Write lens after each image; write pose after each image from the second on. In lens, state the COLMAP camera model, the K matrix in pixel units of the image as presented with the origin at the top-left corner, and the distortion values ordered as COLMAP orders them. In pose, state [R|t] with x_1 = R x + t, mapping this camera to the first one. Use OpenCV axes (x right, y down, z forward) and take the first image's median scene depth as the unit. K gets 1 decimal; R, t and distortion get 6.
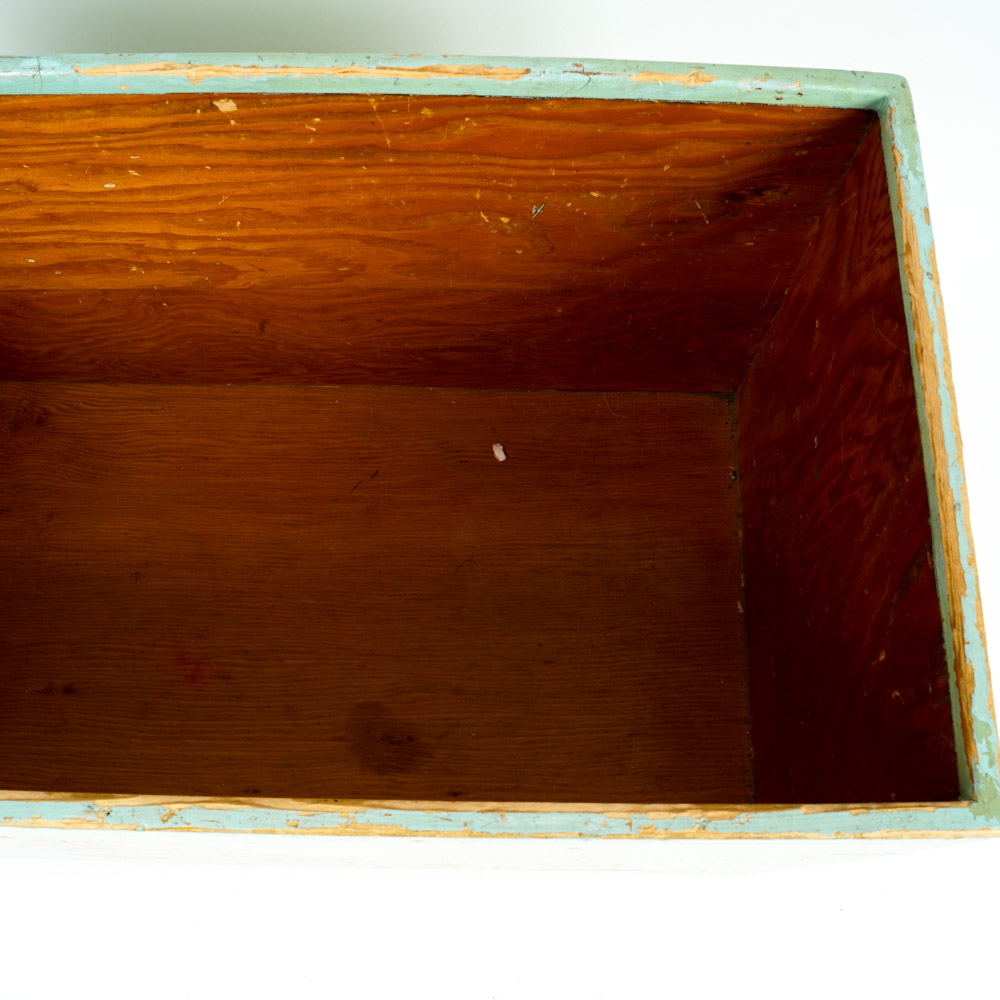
lens RADIAL K [[1124.0, 0, 477.3], [0, 1124.0, 500.7], [0, 0, 1]] dist [-0.081584, -0.004251]
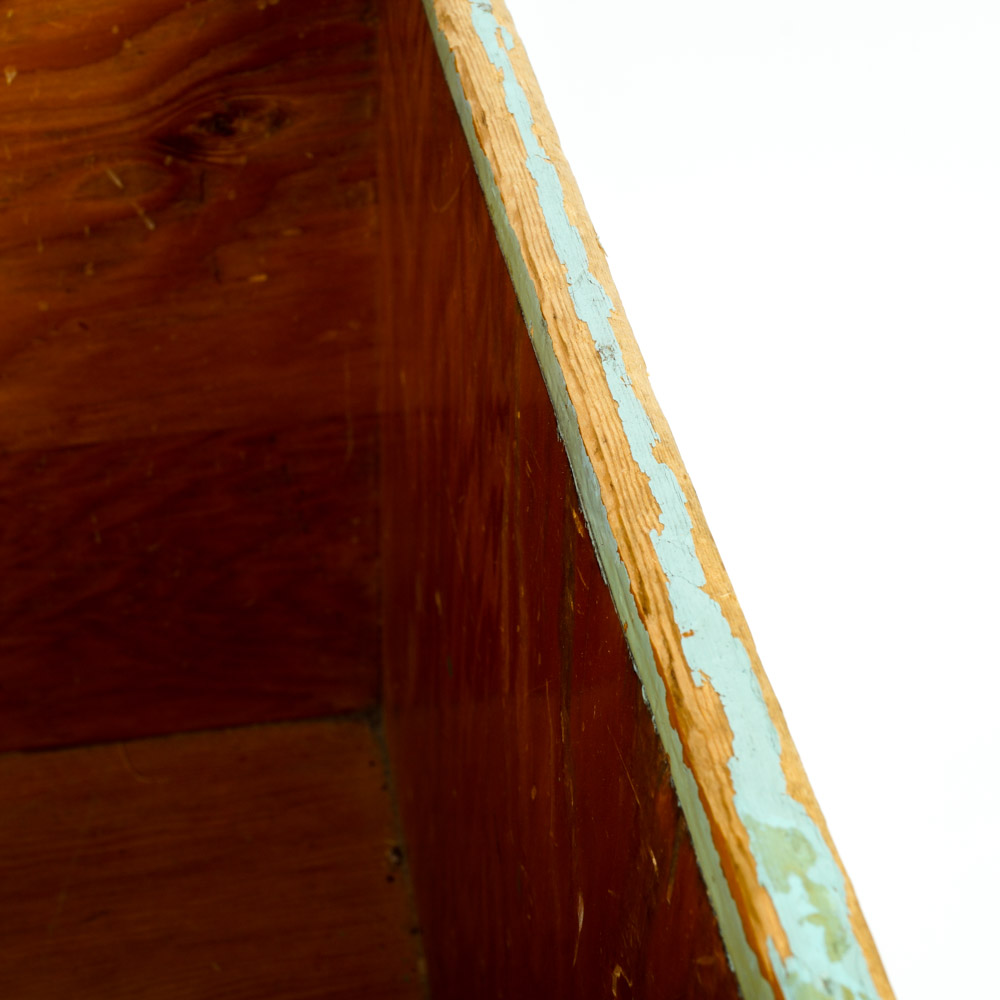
lens RADIAL K [[1677.7, 0, 500.0], [0, 1677.7, 500.0], [0, 0, 1]] dist [-0.054238, 0.014059]
pose [[0.975662, -0.114860, 0.186792, 0.270705], [0.184078, 0.891918, -0.413035, 0.254852], [-0.119162, 0.437367, 0.891353, 0.493805]]
